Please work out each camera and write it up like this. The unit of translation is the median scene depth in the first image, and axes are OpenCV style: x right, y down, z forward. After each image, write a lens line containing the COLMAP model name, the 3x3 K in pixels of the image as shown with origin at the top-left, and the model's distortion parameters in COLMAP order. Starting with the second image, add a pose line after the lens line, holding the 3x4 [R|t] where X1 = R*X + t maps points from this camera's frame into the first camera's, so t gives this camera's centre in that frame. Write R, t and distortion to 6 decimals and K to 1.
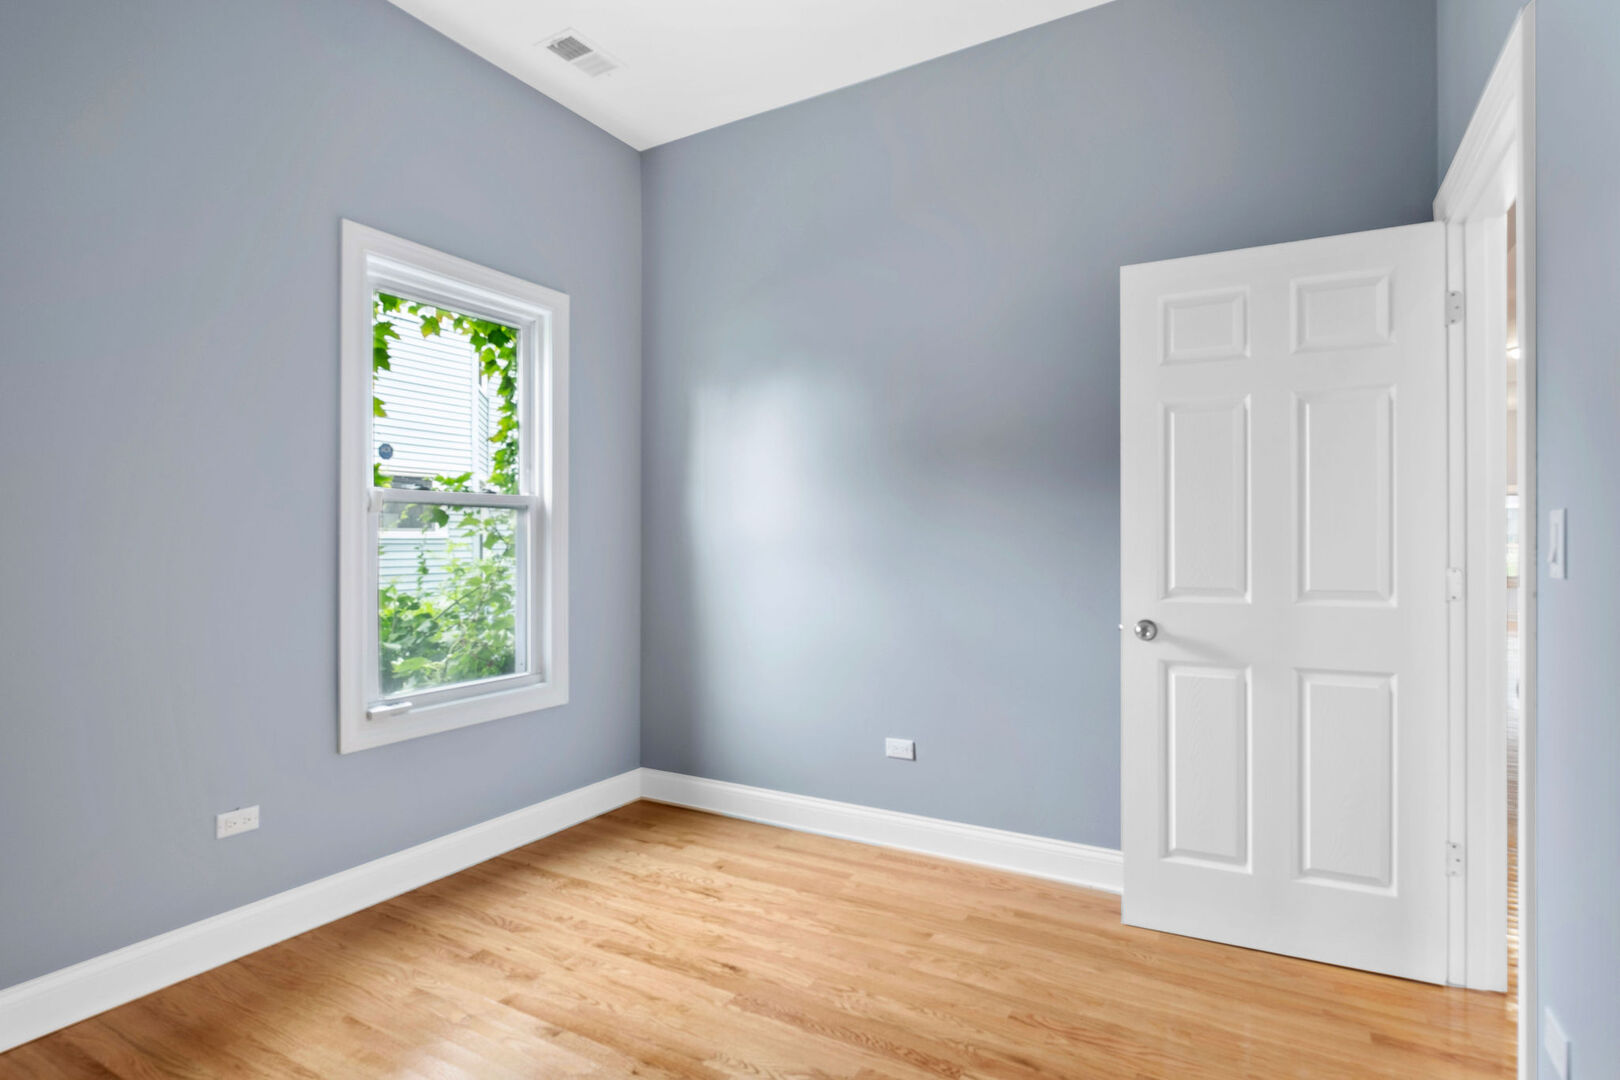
lens RADIAL K [[843.0, 0, 791.3], [0, 843.0, 539.2], [0, 0, 1]] dist [-0.003354, -0.001468]
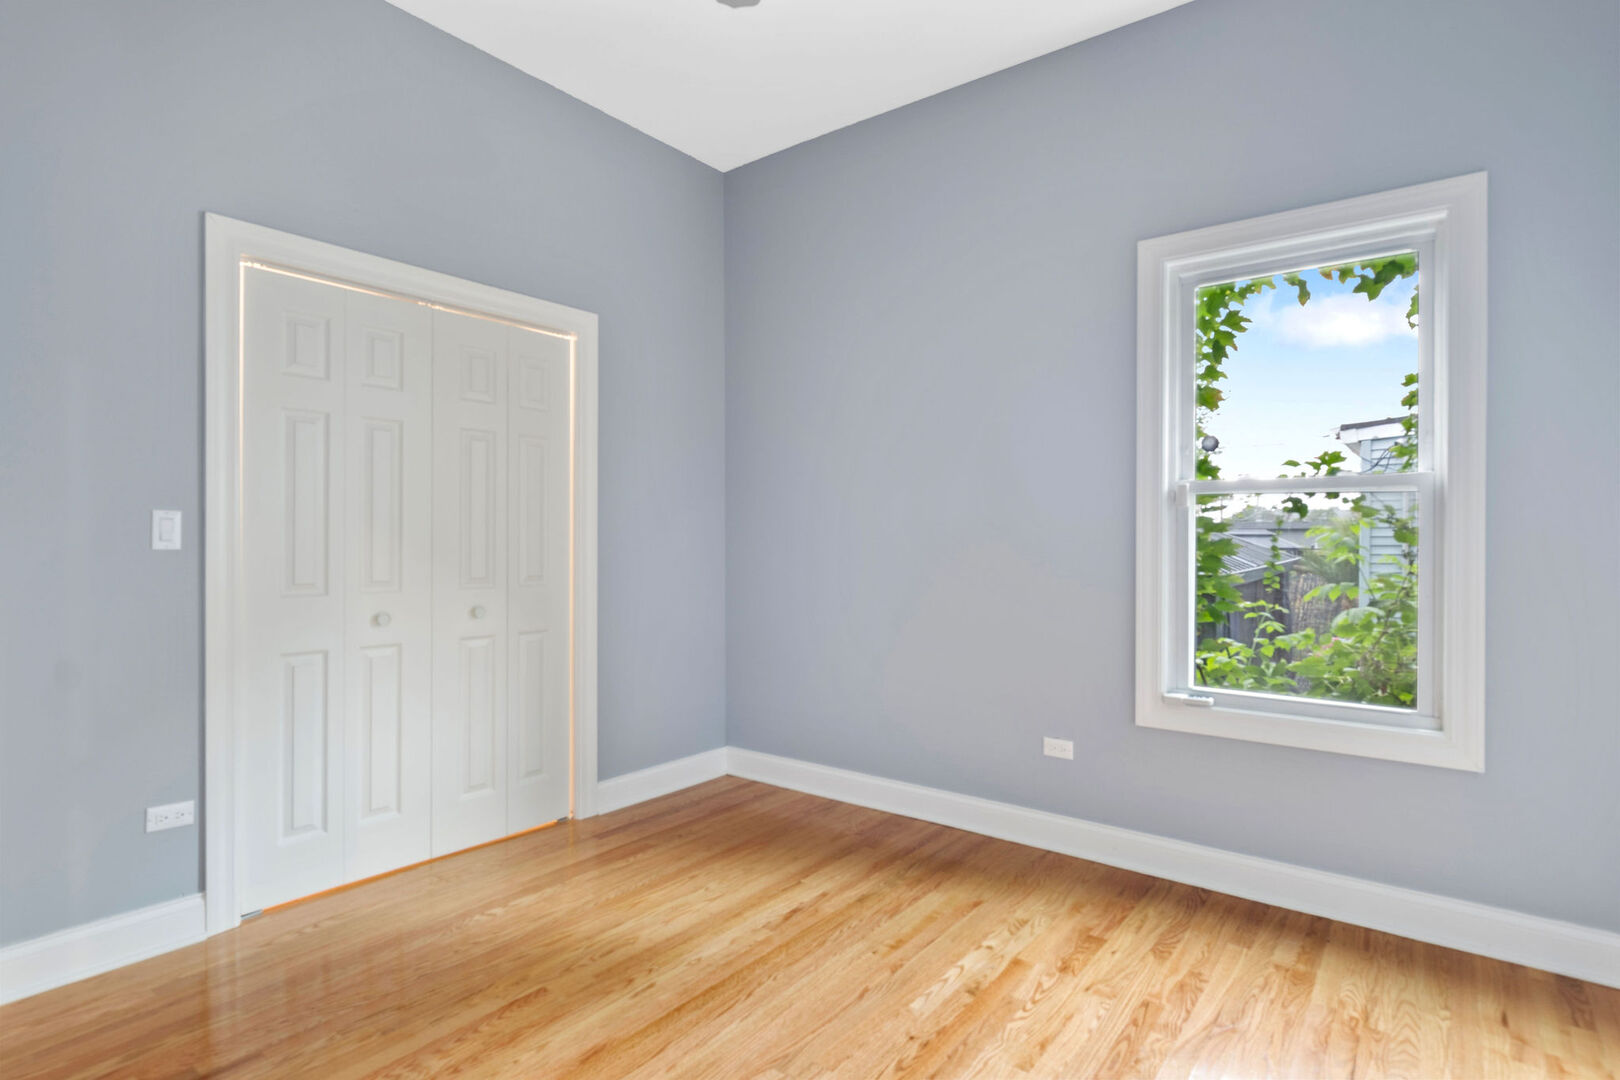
lens RADIAL K [[843.0, 0, 804.5], [0, 843.0, 532.5], [0, 0, 1]] dist [-0.003354, -0.001468]
pose [[-0.129075, 0.005431, -0.991620, 0.631883], [0.000851, 0.999985, 0.005366, -0.005016], [0.991634, -0.000151, -0.129078, 0.720381]]
